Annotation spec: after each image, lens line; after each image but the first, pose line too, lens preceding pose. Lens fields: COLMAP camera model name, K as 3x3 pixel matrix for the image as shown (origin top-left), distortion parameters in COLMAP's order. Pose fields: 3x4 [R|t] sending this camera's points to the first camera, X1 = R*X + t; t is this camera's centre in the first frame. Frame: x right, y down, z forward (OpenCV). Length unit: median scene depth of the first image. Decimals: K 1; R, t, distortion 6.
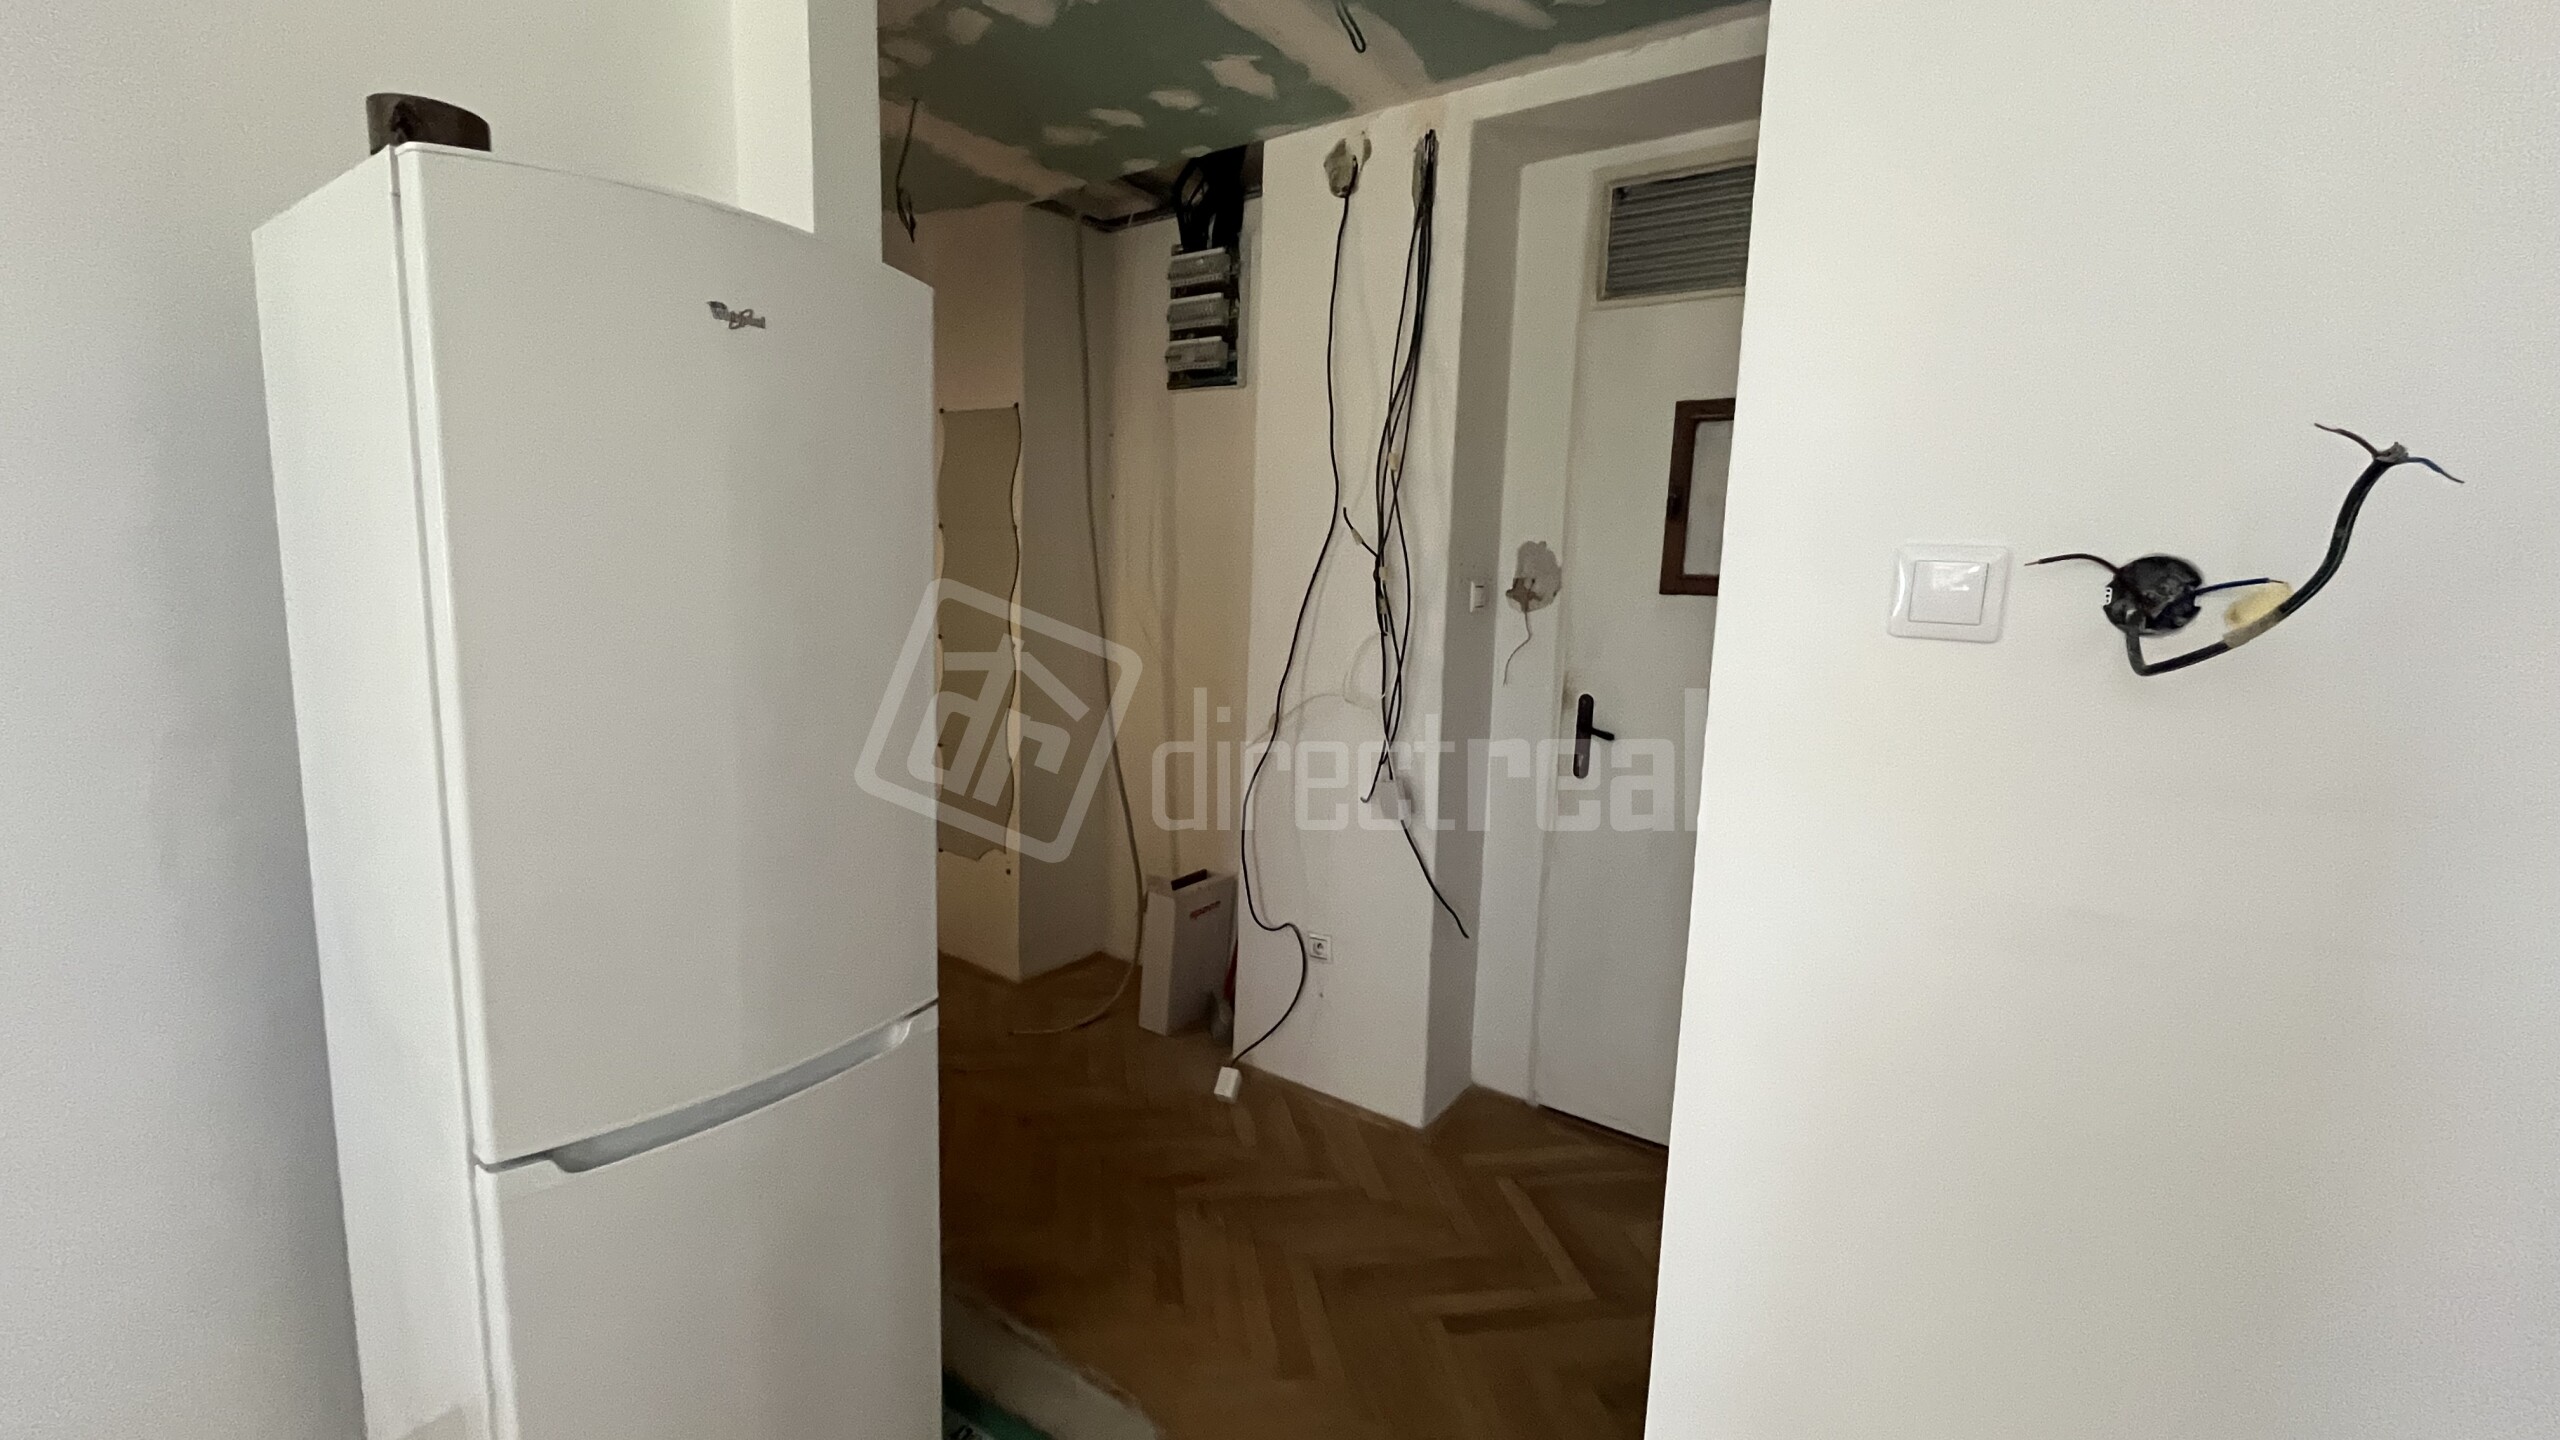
lens RADIAL K [[1039.3, 0, 1277.0], [0, 1039.3, 724.2], [0, 0, 1]] dist [-0.002267, -0.000113]
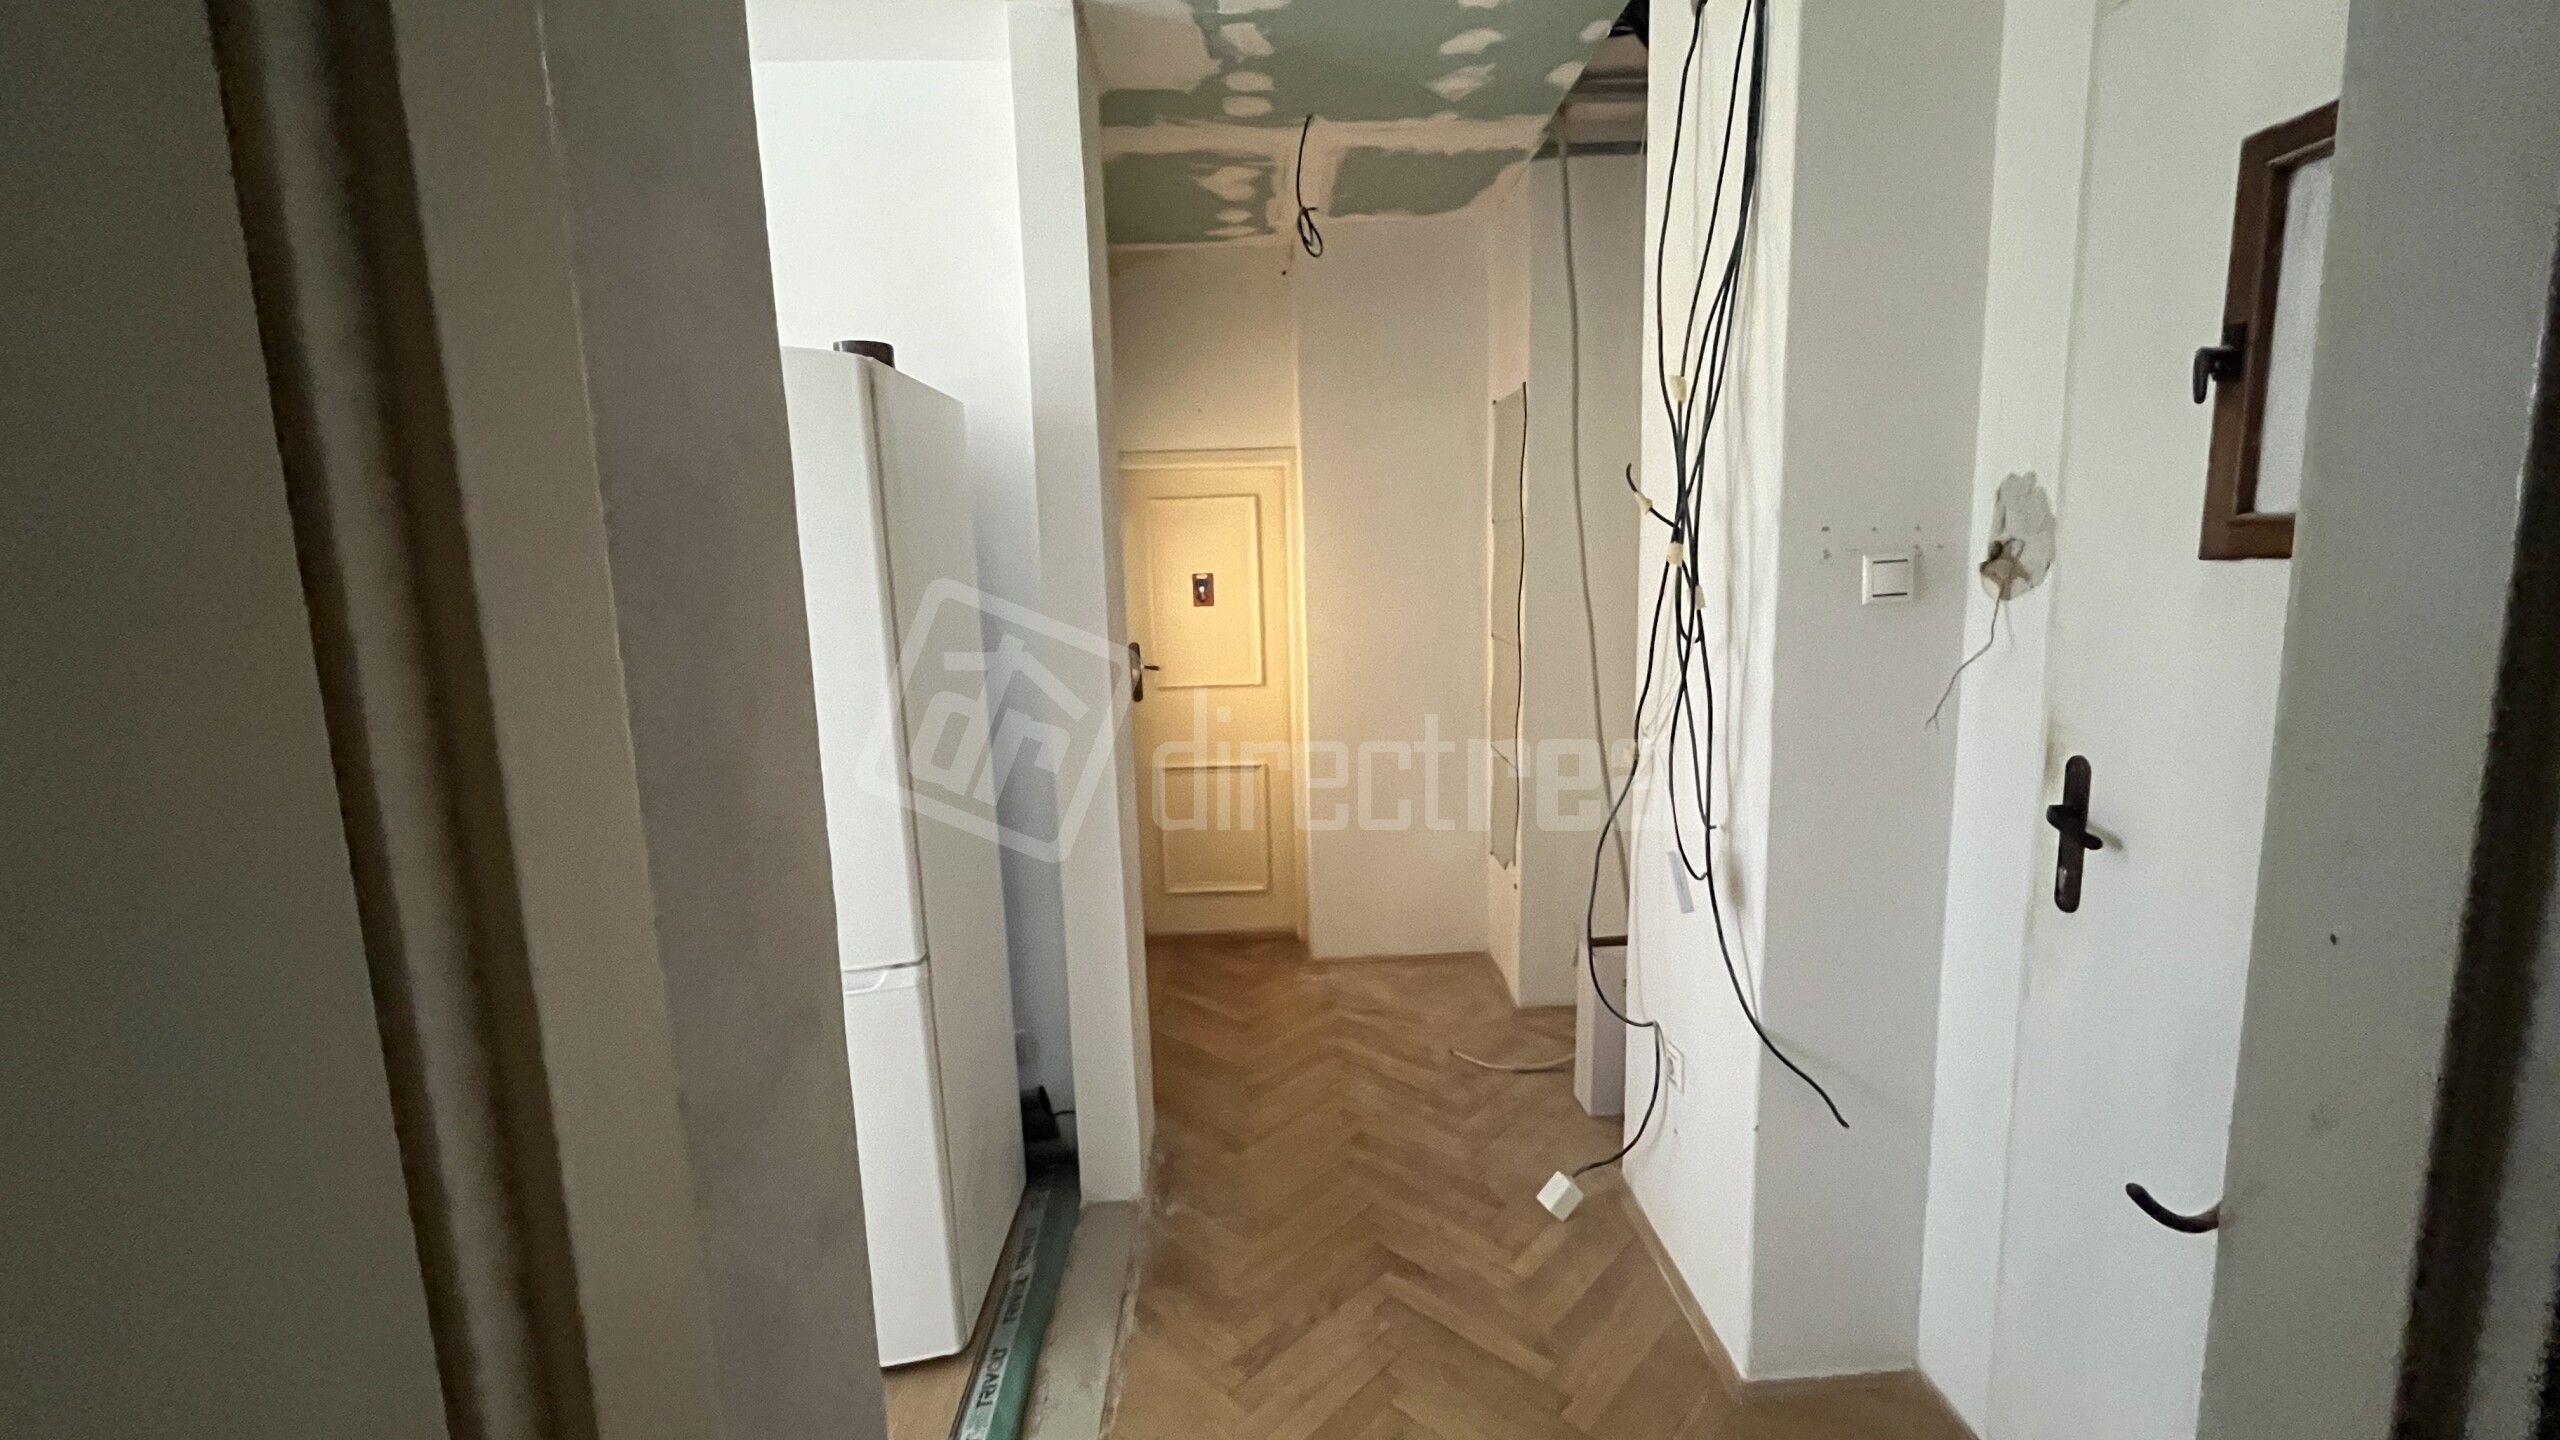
lens RADIAL K [[1039.3, 0, 1283.6], [0, 1039.3, 721.4], [0, 0, 1]] dist [-0.002267, -0.000113]
pose [[0.592915, 0.068655, -0.802333, 0.475374], [-0.058675, 0.997394, 0.041987, -0.044382], [0.803125, 0.022182, 0.595398, 0.359313]]
